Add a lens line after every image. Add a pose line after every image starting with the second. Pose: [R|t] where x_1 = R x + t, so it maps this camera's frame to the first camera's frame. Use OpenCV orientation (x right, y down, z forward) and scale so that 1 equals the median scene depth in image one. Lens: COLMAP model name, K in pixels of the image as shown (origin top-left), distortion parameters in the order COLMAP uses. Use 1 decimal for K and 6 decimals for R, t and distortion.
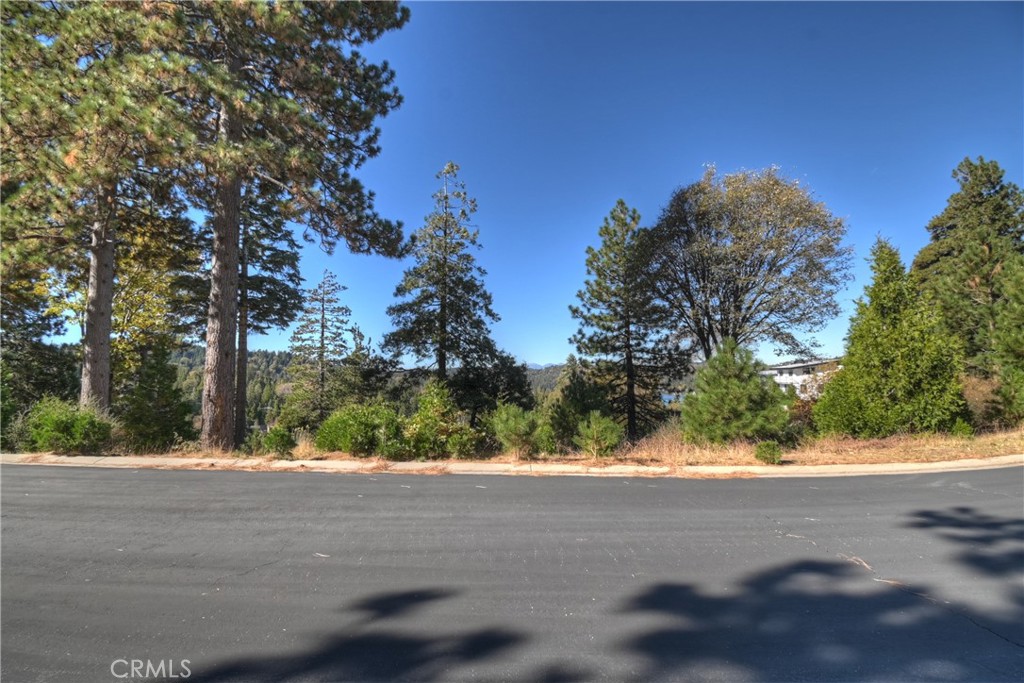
lens RADIAL K [[420.9, 0, 511.0], [0, 420.9, 337.6], [0, 0, 1]] dist [0.002483, -0.012386]
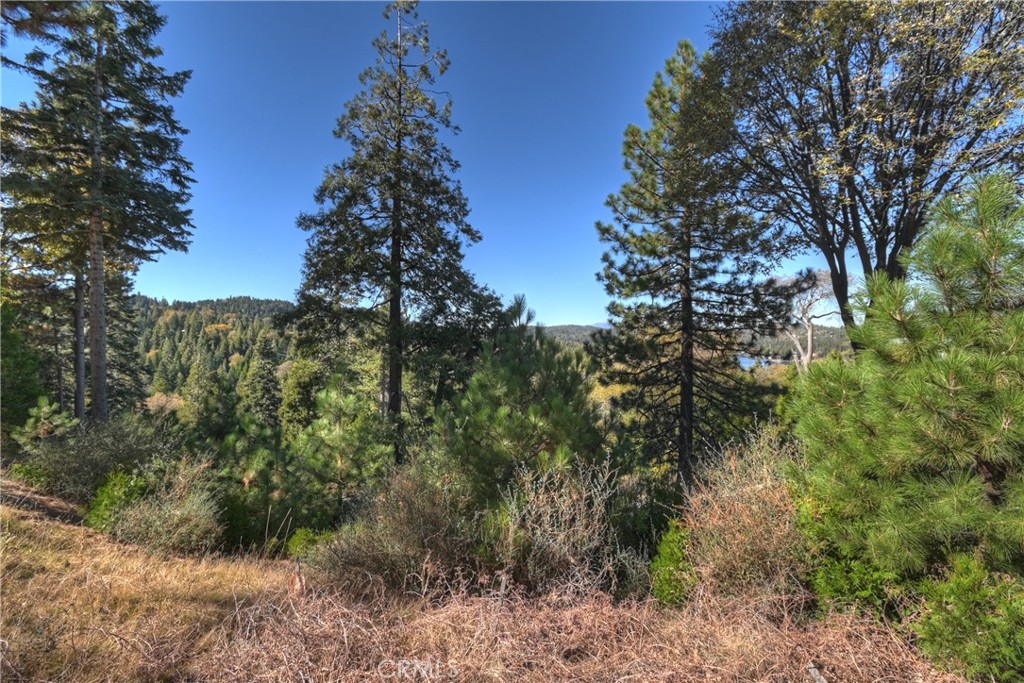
lens RADIAL K [[420.9, 0, 511.0], [0, 420.9, 337.6], [0, 0, 1]] dist [0.002483, -0.012386]
pose [[0.986992, 0.021994, -0.159260, 0.124012], [-0.006263, 0.995106, 0.098611, 0.043459], [0.160650, -0.096331, 0.982299, 0.336906]]
